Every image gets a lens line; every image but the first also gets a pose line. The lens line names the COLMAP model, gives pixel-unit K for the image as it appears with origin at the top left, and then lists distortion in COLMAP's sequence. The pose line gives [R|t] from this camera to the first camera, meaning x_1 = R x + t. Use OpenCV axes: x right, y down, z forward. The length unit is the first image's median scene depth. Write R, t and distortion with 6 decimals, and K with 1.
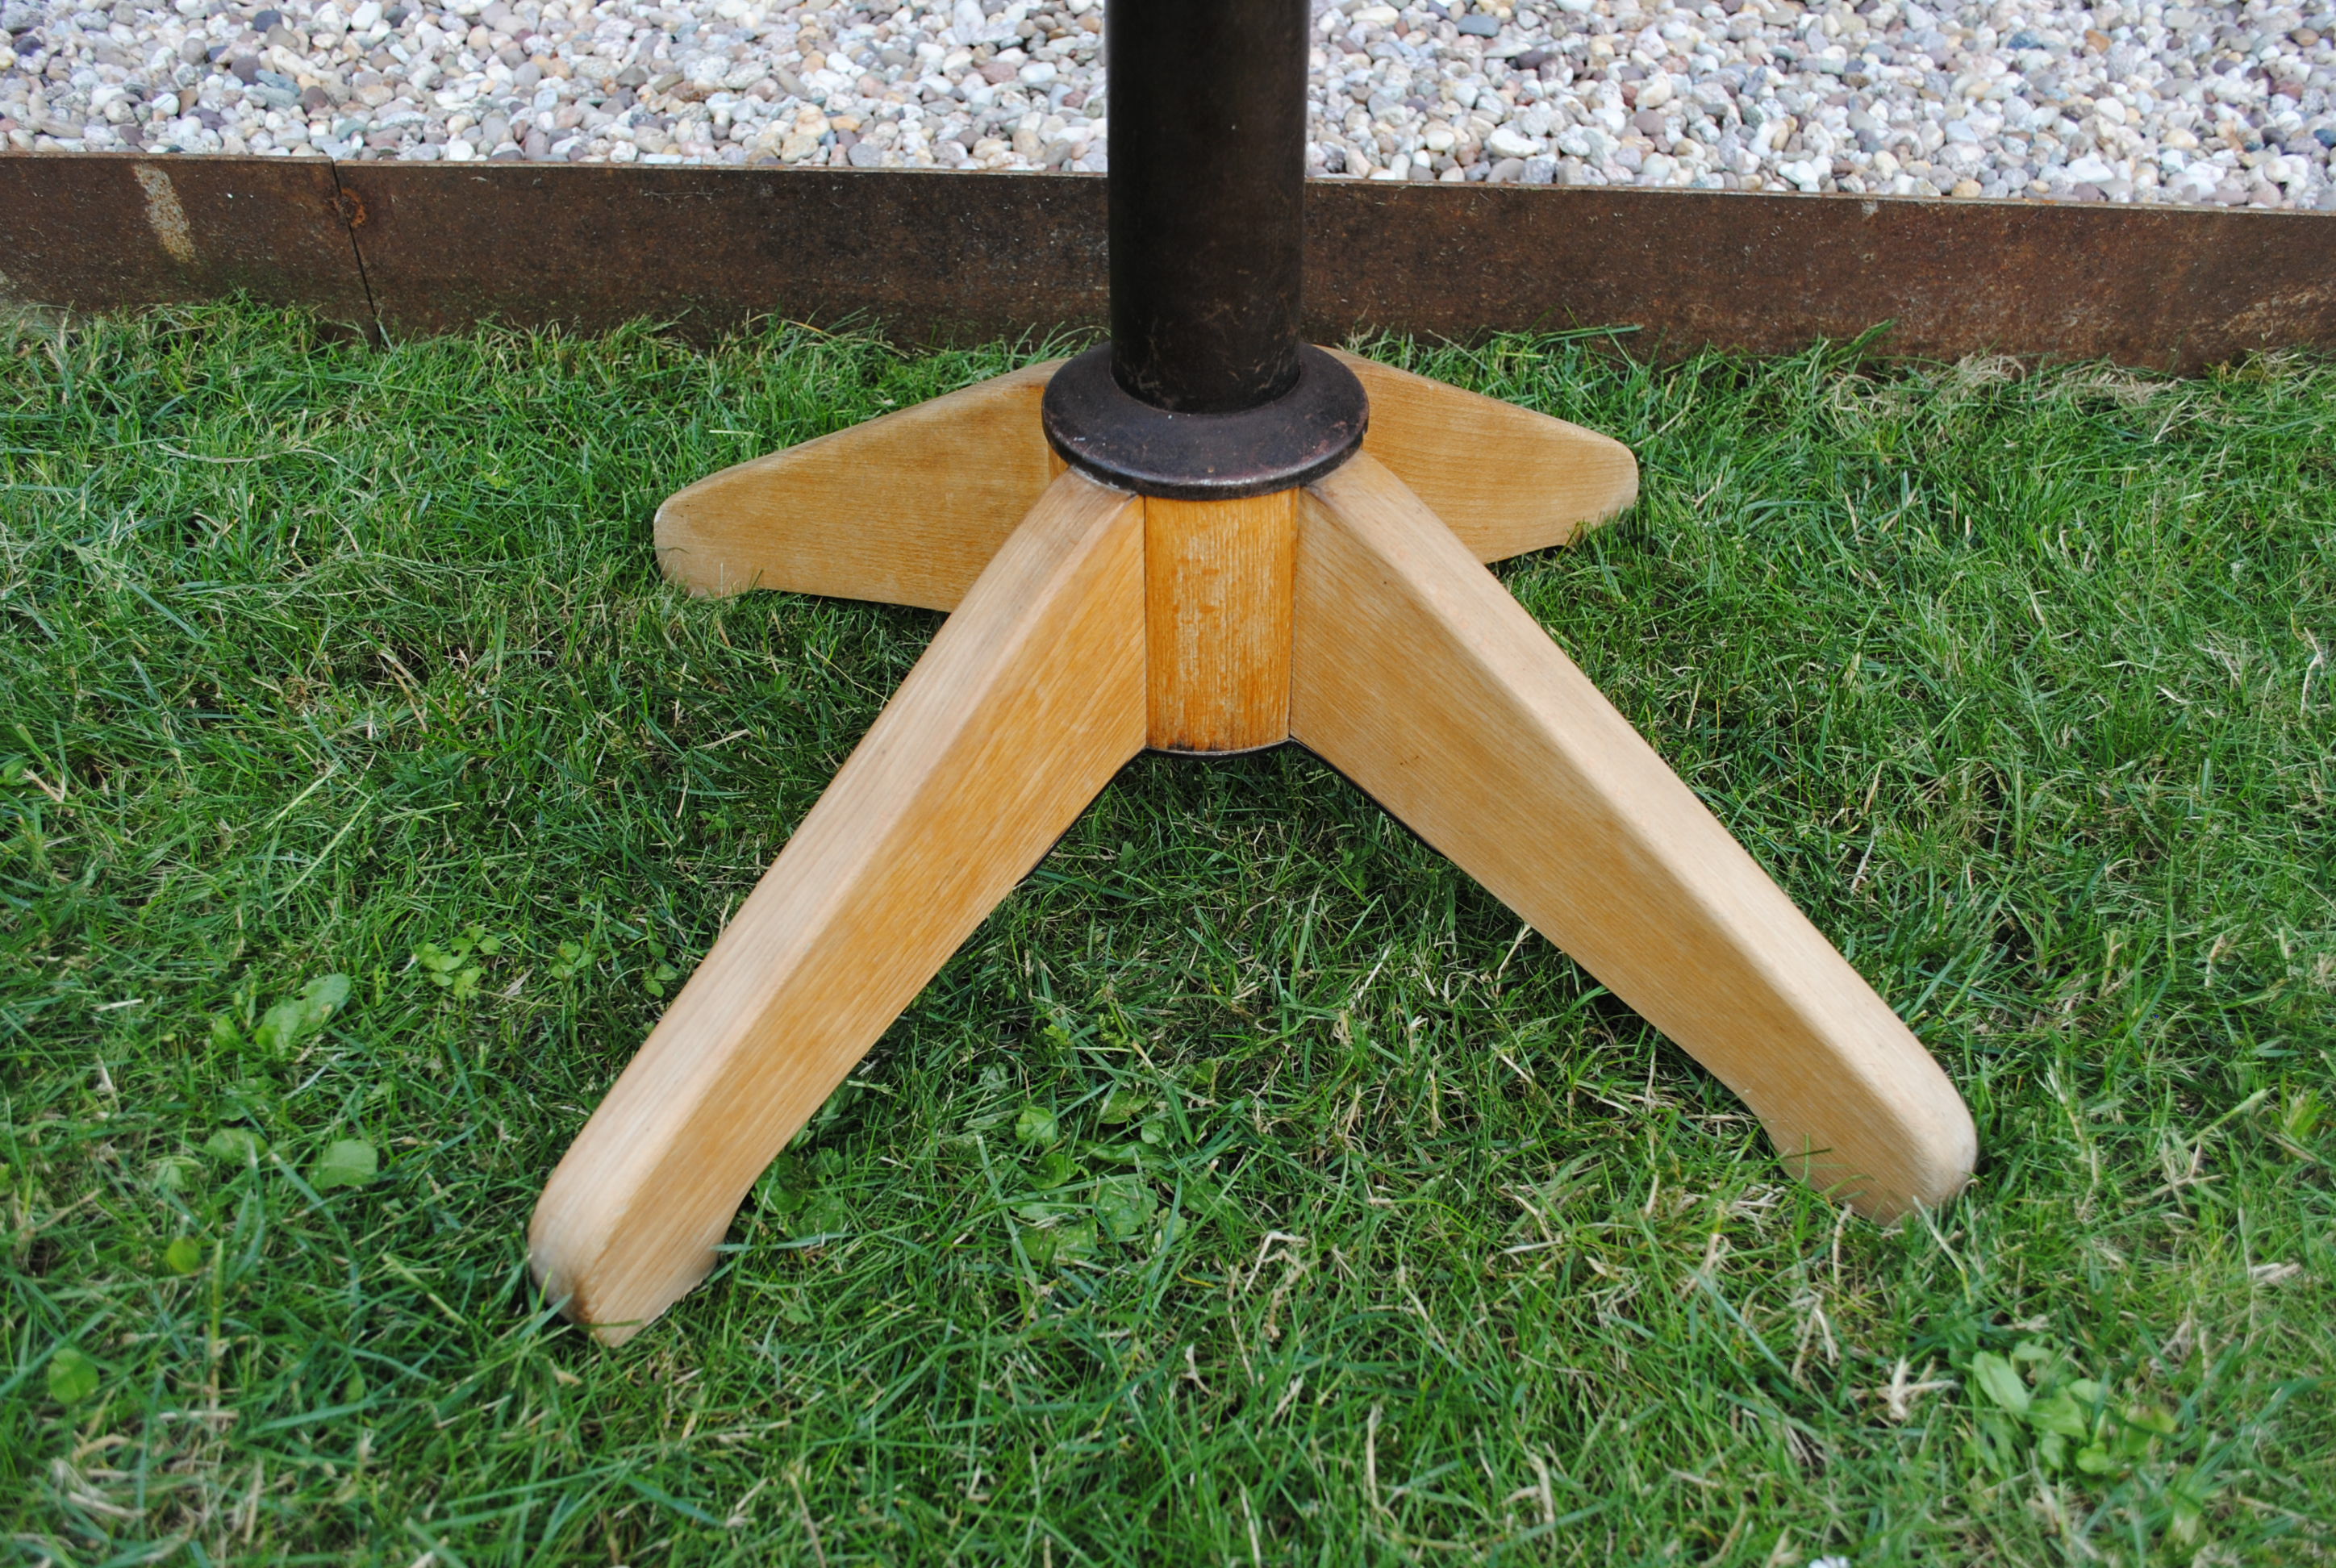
lens RADIAL K [[2135.3, 0, 1194.7], [0, 2135.3, 810.2], [0, 0, 1]] dist [-0.067353, 0.000000]
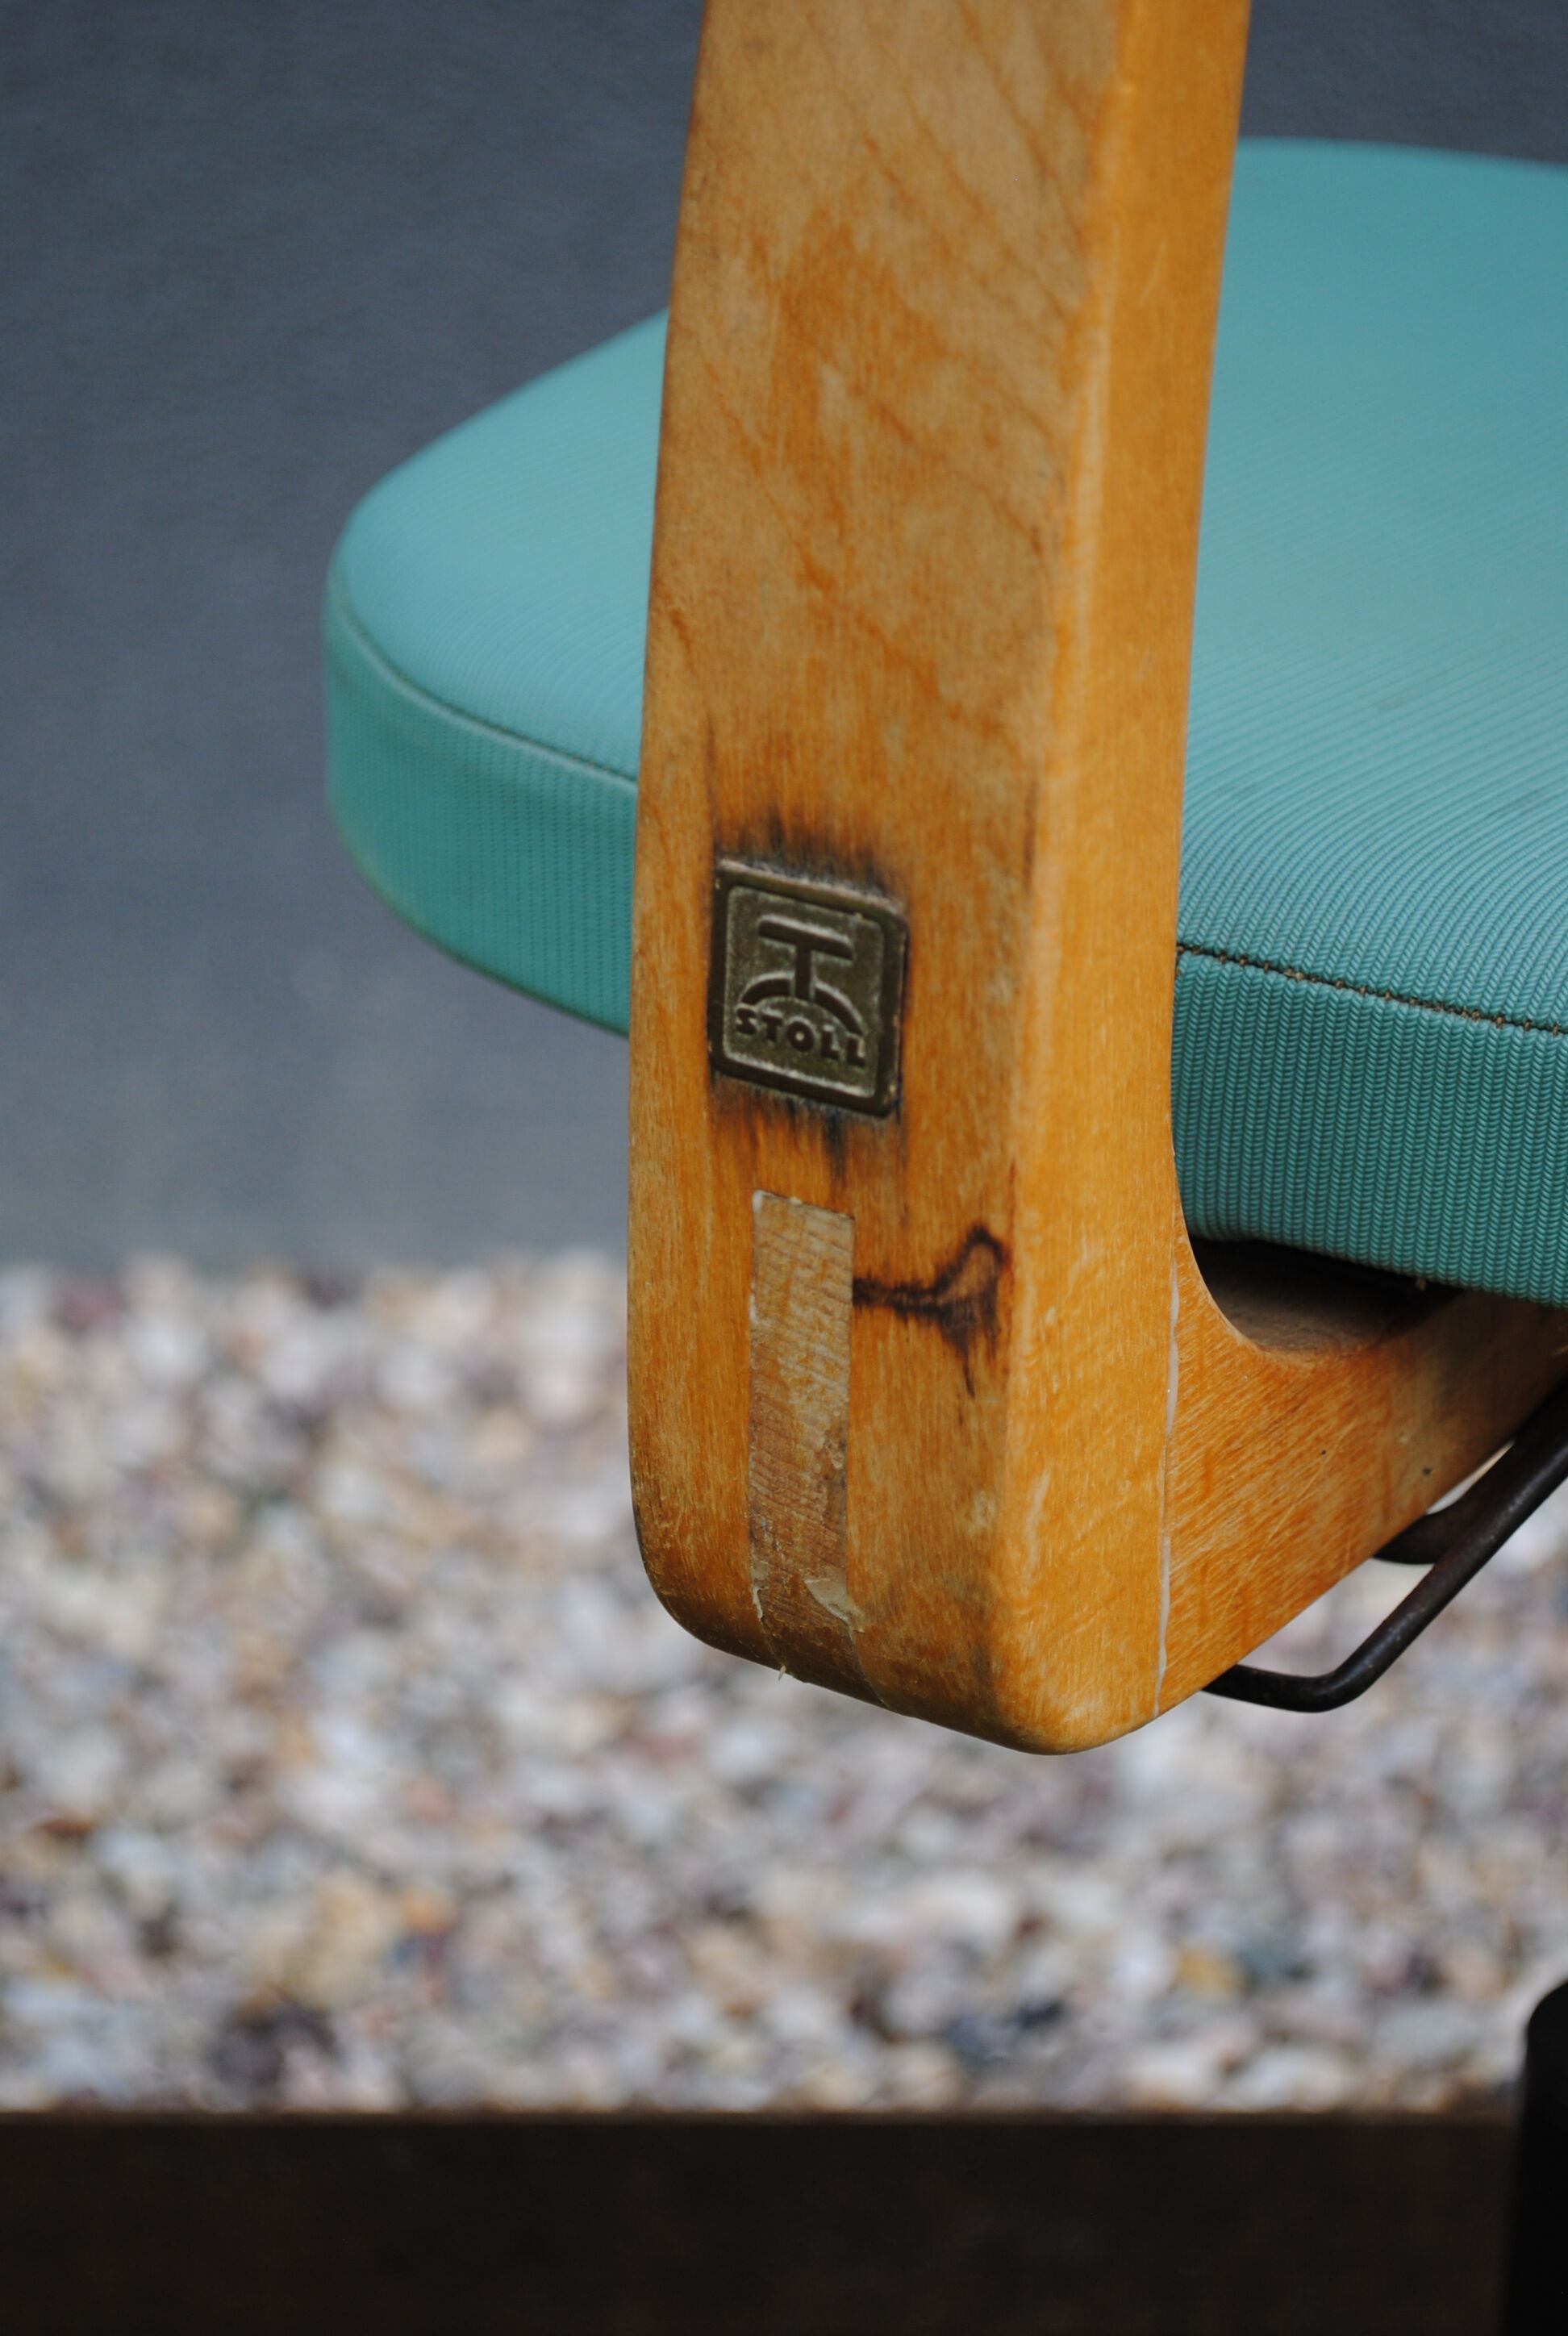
lens RADIAL K [[5380.5, 0, 736.1], [0, 5380.5, 1265.5], [0, 0, 1]] dist [0.039422, 0.000000]
pose [[0.996812, -0.019153, 0.077448, -0.206656], [0.041043, 0.955554, -0.291945, -0.112149], [-0.068414, 0.294193, 0.953294, -0.260204]]
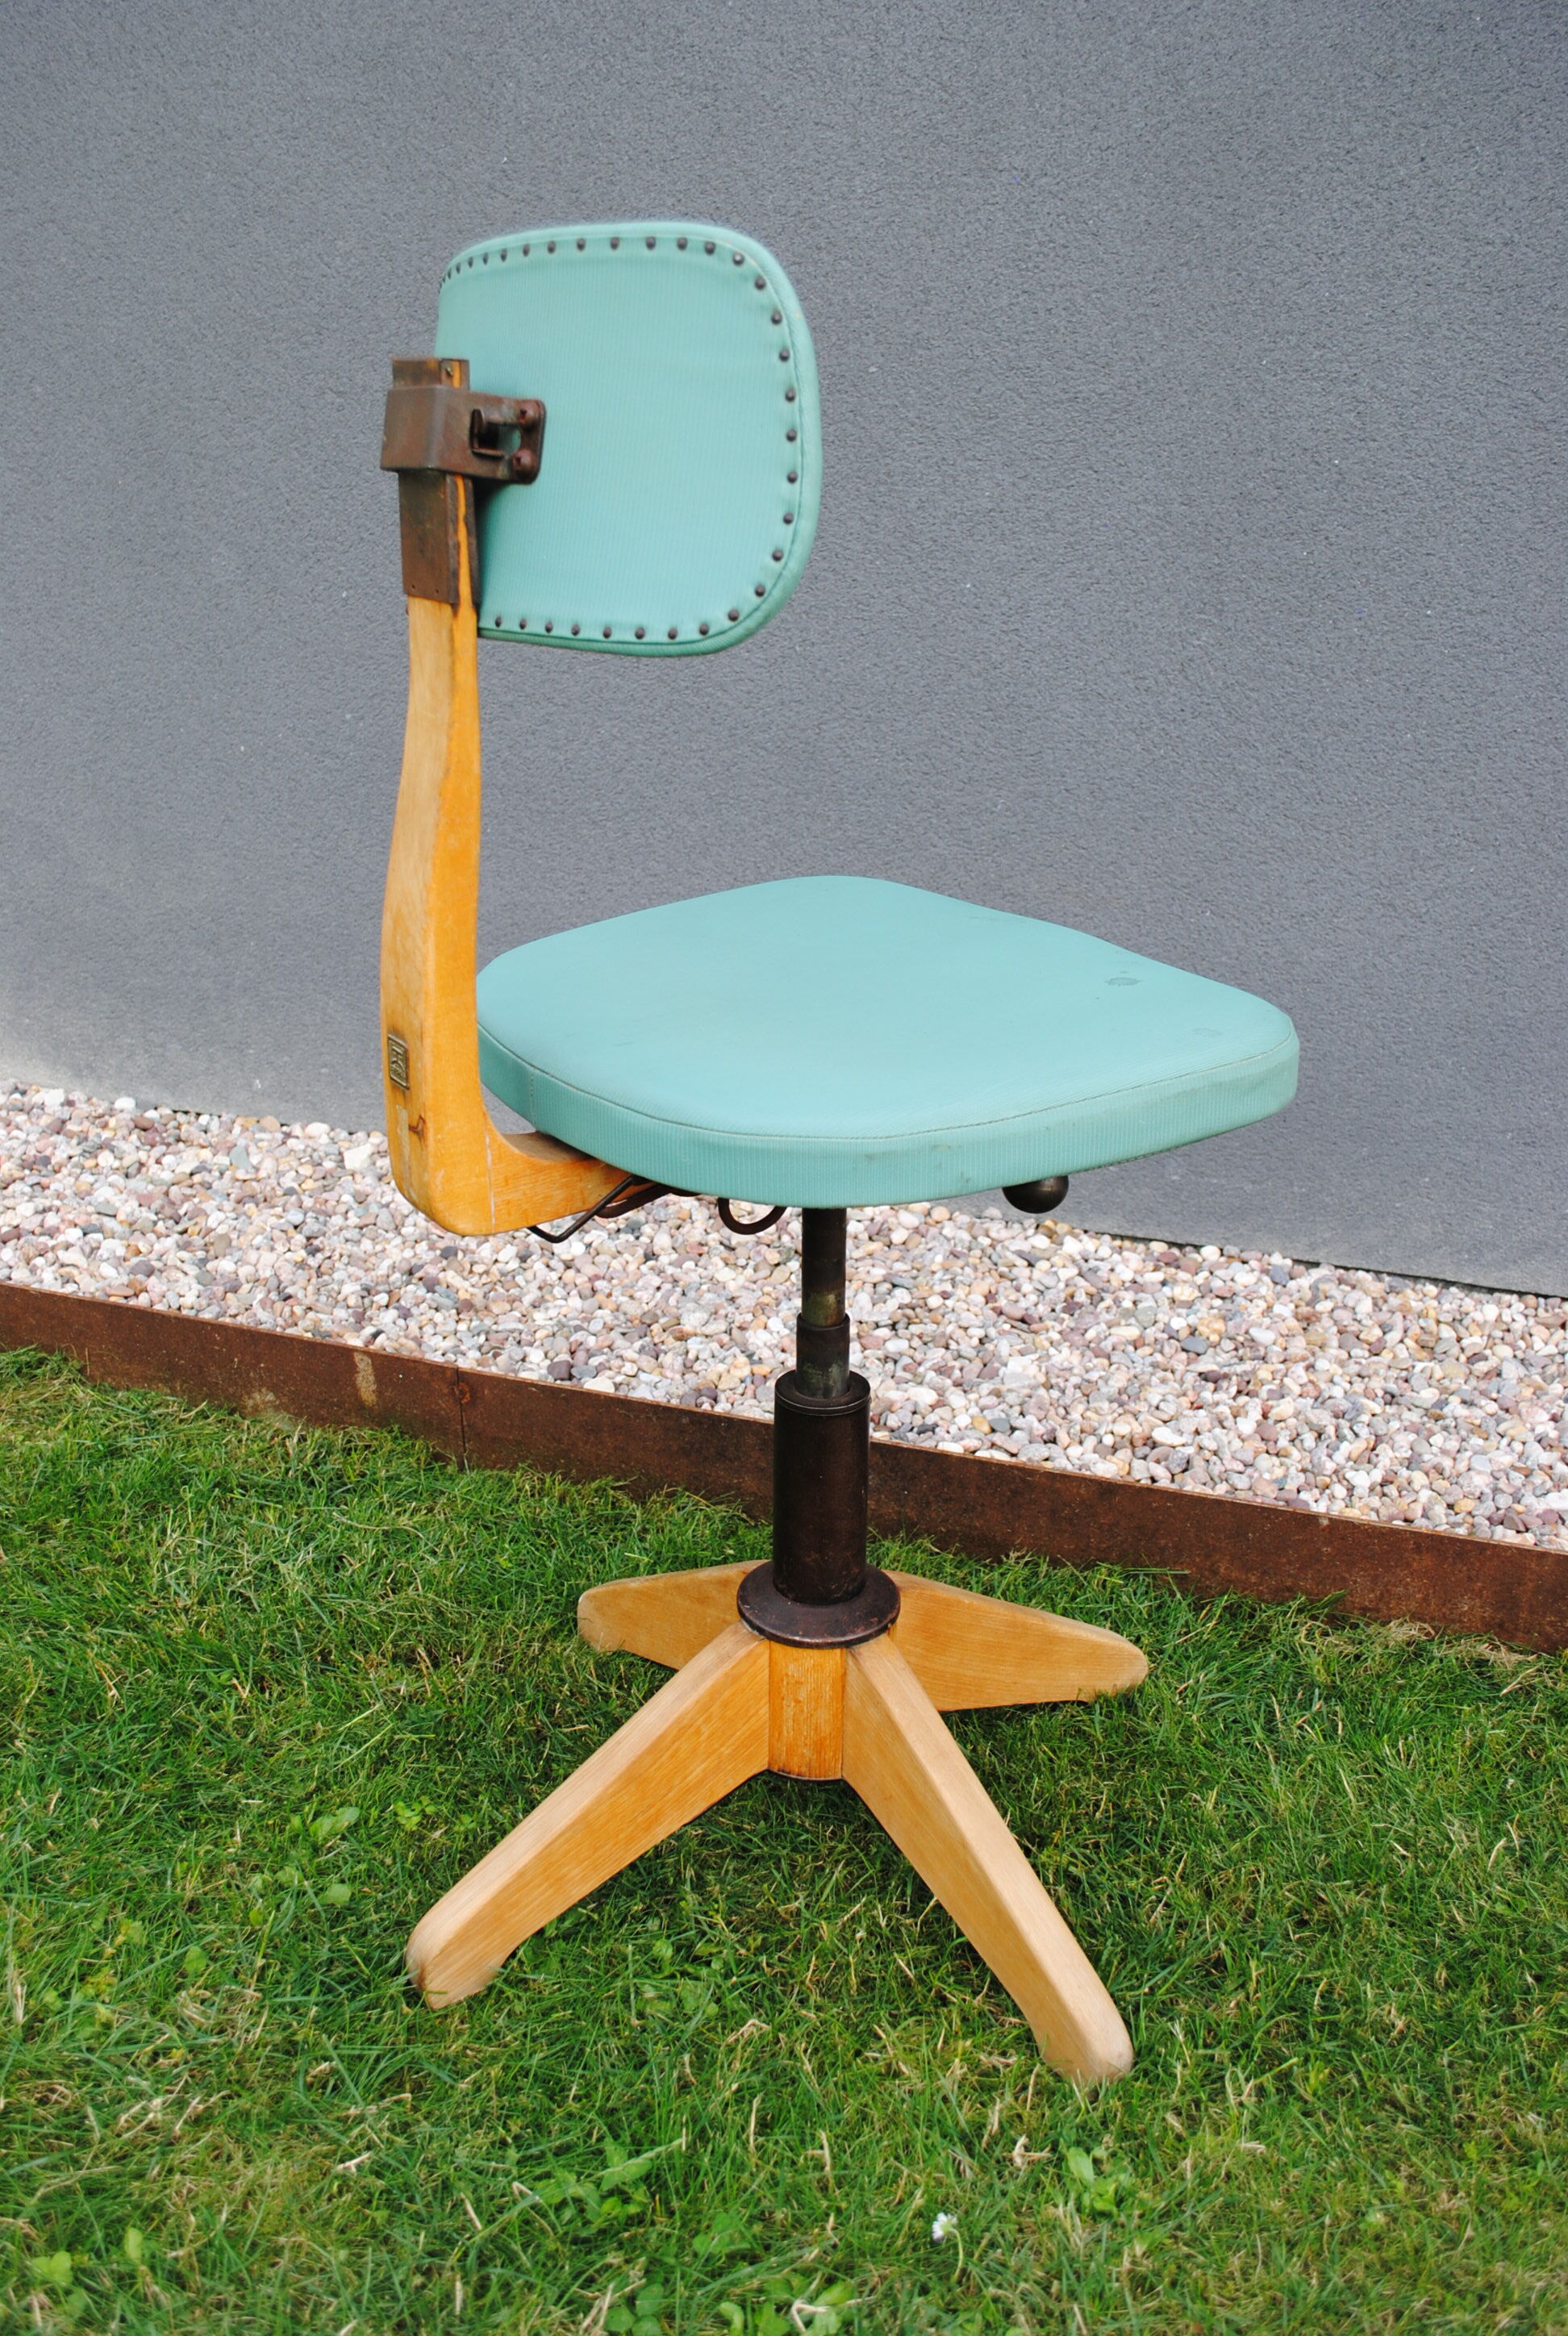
lens RADIAL K [[2135.3, 0, 756.2], [0, 2135.3, 1154.7], [0, 0, 1]] dist [-0.067353, 0.000000]
pose [[0.957773, 0.102070, -0.268798, 0.290396], [-0.184171, 0.935695, -0.300925, 0.021024], [0.220798, 0.337723, 0.914982, -0.642468]]
